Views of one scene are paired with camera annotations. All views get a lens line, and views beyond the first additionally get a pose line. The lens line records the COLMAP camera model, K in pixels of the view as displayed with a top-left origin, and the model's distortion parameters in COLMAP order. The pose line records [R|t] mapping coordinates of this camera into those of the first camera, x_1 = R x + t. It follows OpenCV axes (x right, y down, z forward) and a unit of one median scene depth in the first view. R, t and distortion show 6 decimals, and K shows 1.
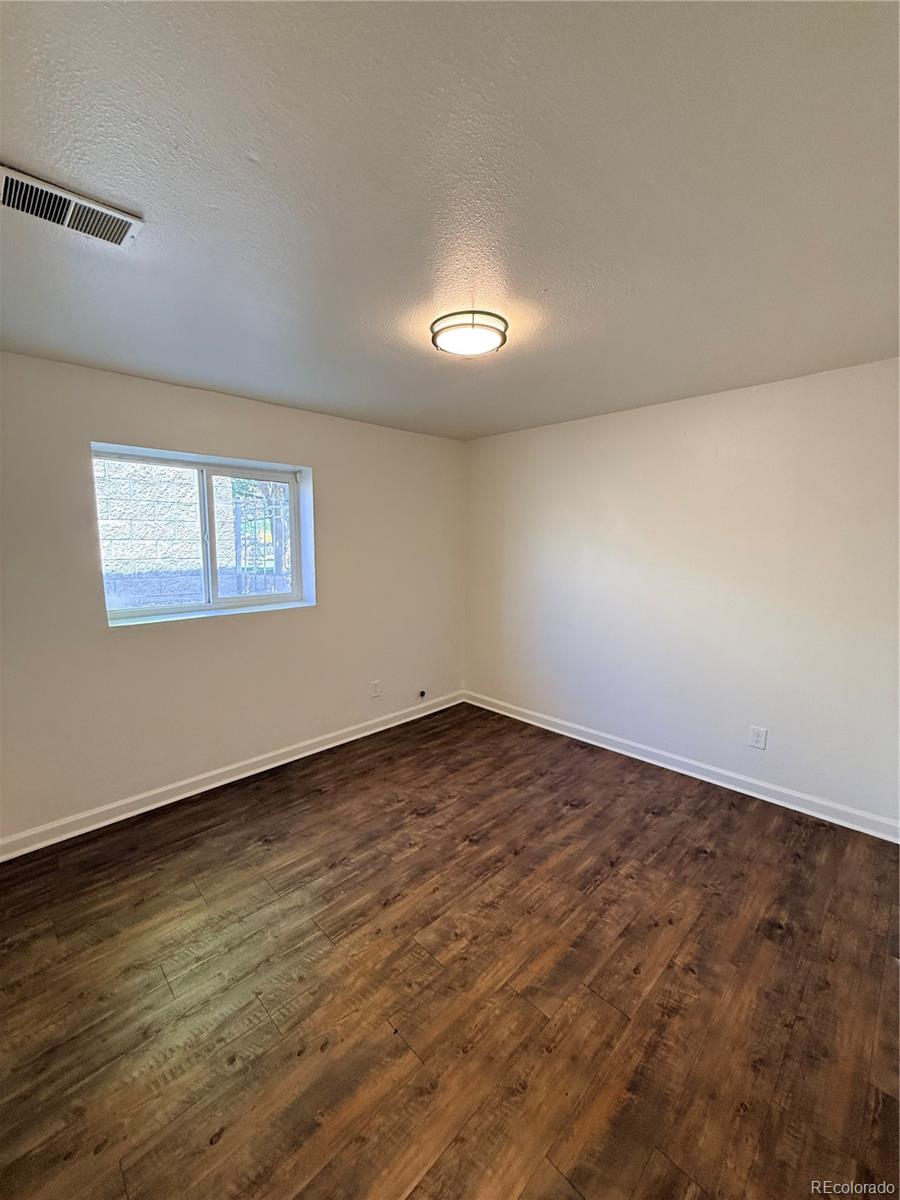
lens RADIAL K [[480.1, 0, 454.2], [0, 480.1, 597.0], [0, 0, 1]] dist [0.000996, 0.000429]
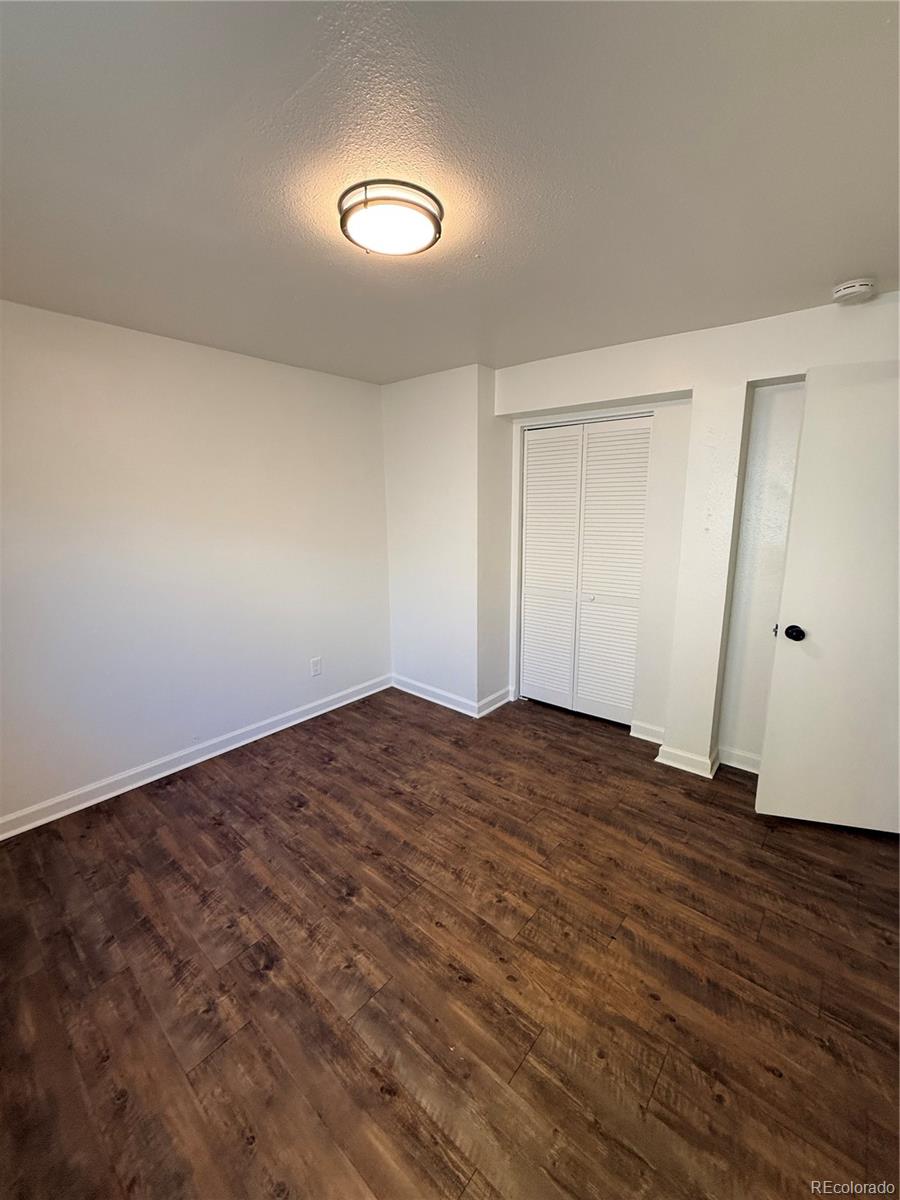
lens RADIAL K [[480.1, 0, 454.2], [0, 480.1, 597.0], [0, 0, 1]] dist [0.000996, 0.000429]
pose [[-0.077377, -0.192057, 0.978329, -0.702917], [0.130790, 0.970835, 0.200930, -0.097015], [-0.988386, 0.143503, -0.050001, 0.886090]]
